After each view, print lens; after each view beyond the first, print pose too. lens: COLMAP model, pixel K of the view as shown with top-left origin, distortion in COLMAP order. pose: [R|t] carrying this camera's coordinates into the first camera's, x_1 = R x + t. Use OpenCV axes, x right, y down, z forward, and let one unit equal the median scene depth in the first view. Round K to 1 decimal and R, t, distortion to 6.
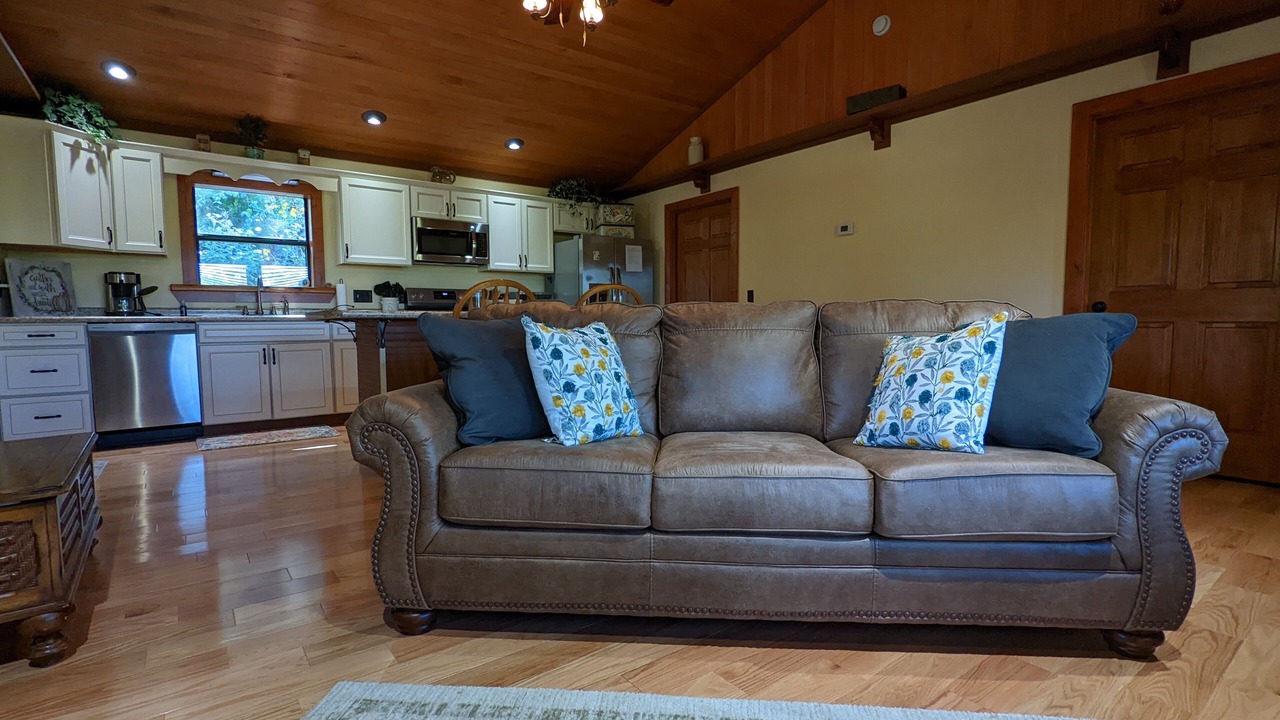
lens RADIAL K [[612.3, 0, 637.2], [0, 612.3, 362.0], [0, 0, 1]] dist [0.003307, -0.001914]
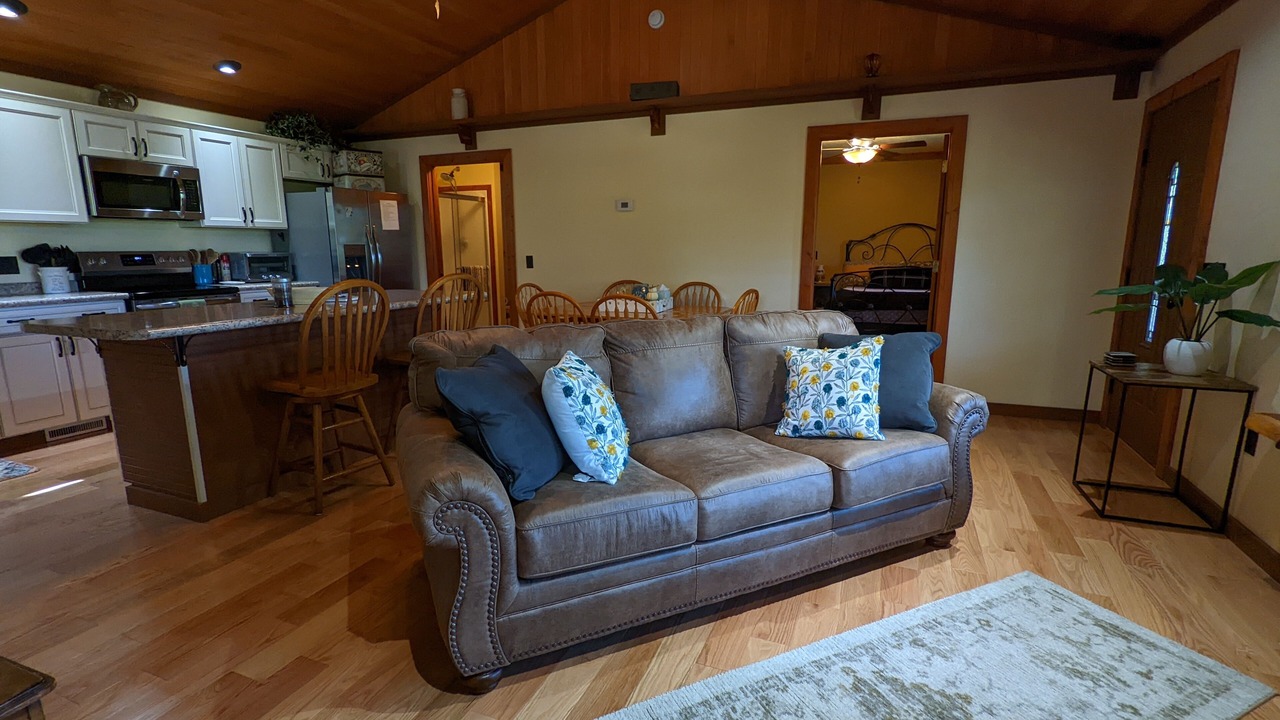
lens RADIAL K [[612.3, 0, 641.0], [0, 612.3, 363.1], [0, 0, 1]] dist [0.003307, -0.001914]
pose [[0.861914, -0.090991, 0.498823, -0.566708], [0.030181, 0.991229, 0.128661, -0.207254], [-0.506155, -0.095839, 0.857101, 0.046160]]
